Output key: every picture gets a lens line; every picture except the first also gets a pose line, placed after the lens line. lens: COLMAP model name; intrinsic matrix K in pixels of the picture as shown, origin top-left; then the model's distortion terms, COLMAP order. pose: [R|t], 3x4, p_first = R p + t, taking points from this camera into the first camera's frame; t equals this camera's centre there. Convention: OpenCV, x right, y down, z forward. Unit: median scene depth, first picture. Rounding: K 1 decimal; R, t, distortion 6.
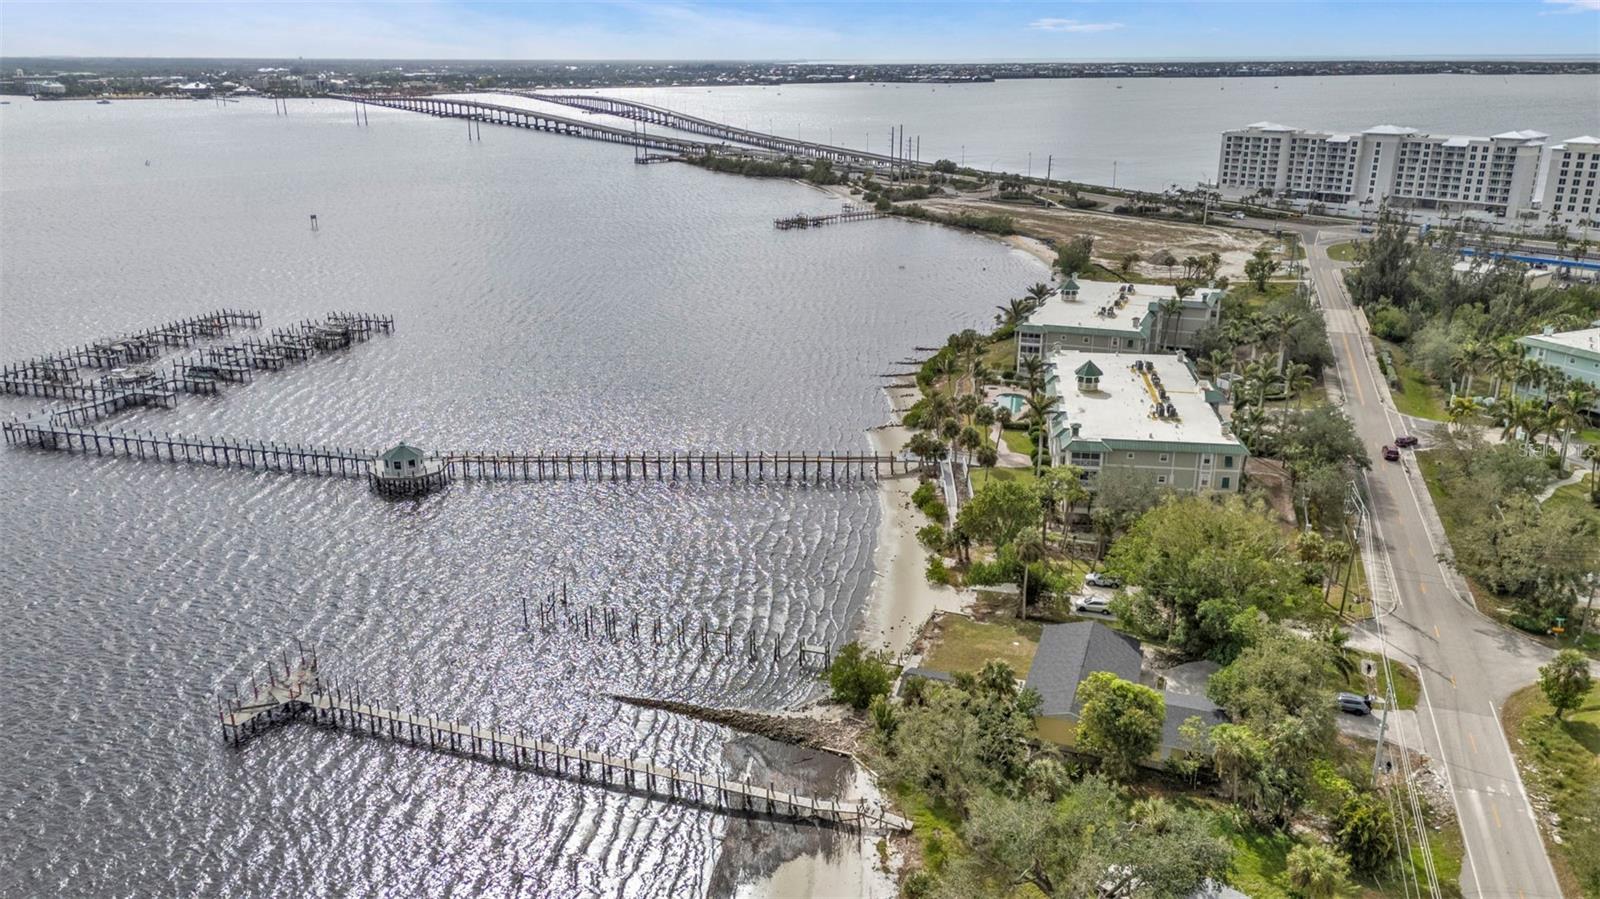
lens RADIAL K [[1173.2, 0, 801.4], [0, 1173.2, 447.8], [0, 0, 1]] dist [0.064309, -0.052458]
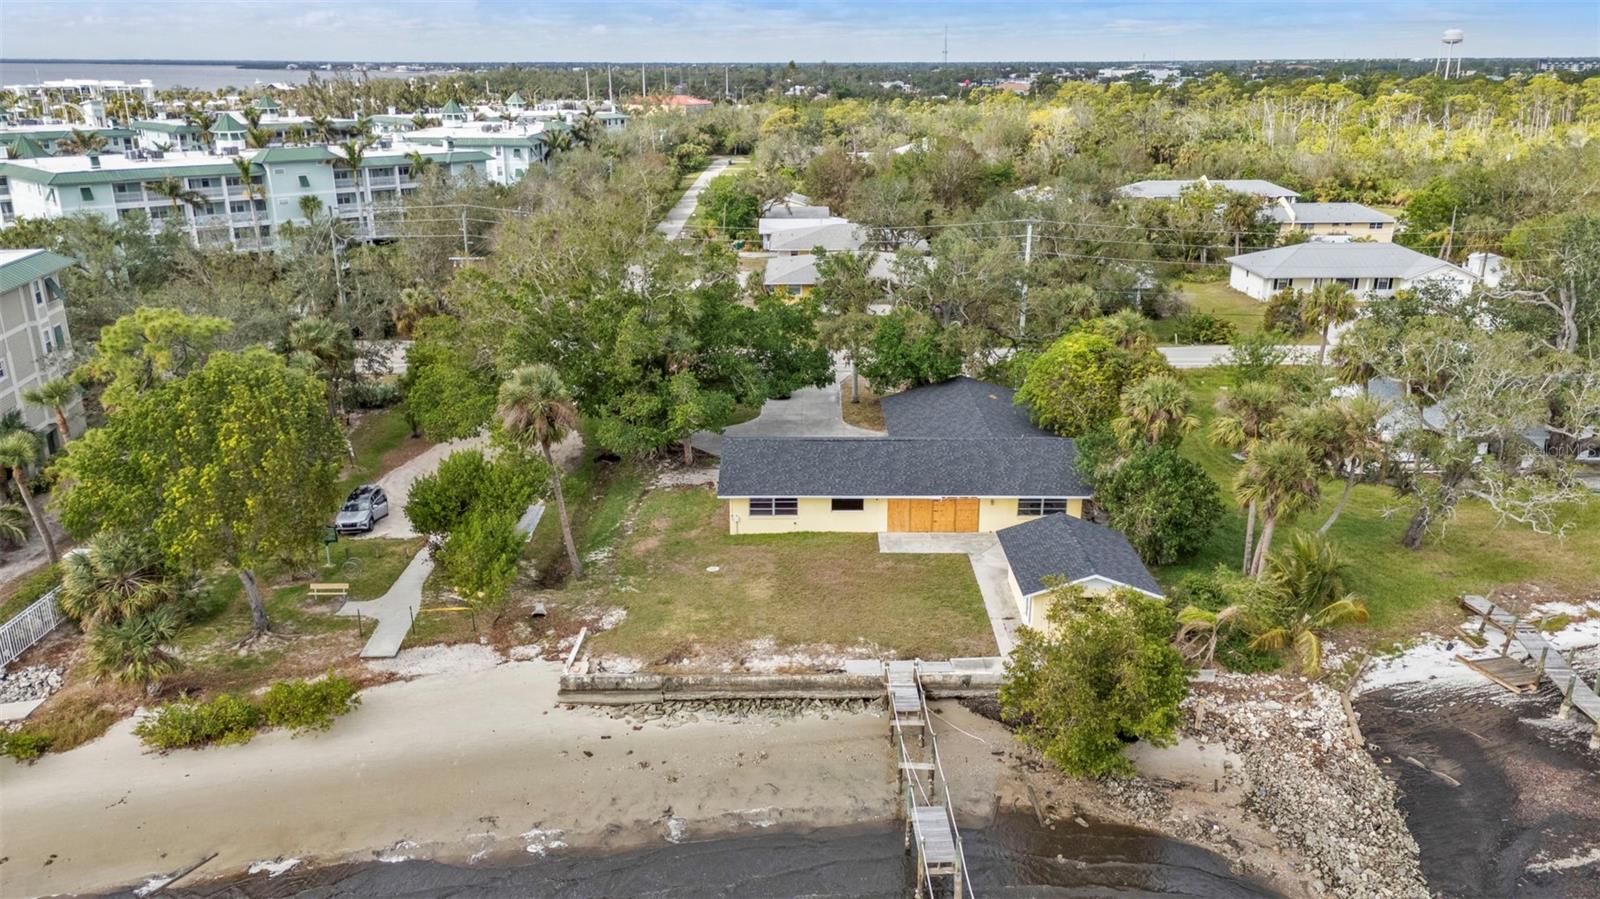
lens RADIAL K [[1173.2, 0, 801.4], [0, 1173.2, 447.8], [0, 0, 1]] dist [0.064309, -0.052458]
pose [[-0.339729, -0.290082, 0.894671, -0.062232], [0.297458, 0.869281, 0.394802, -0.011375], [-0.892246, 0.400253, -0.209032, 0.307521]]
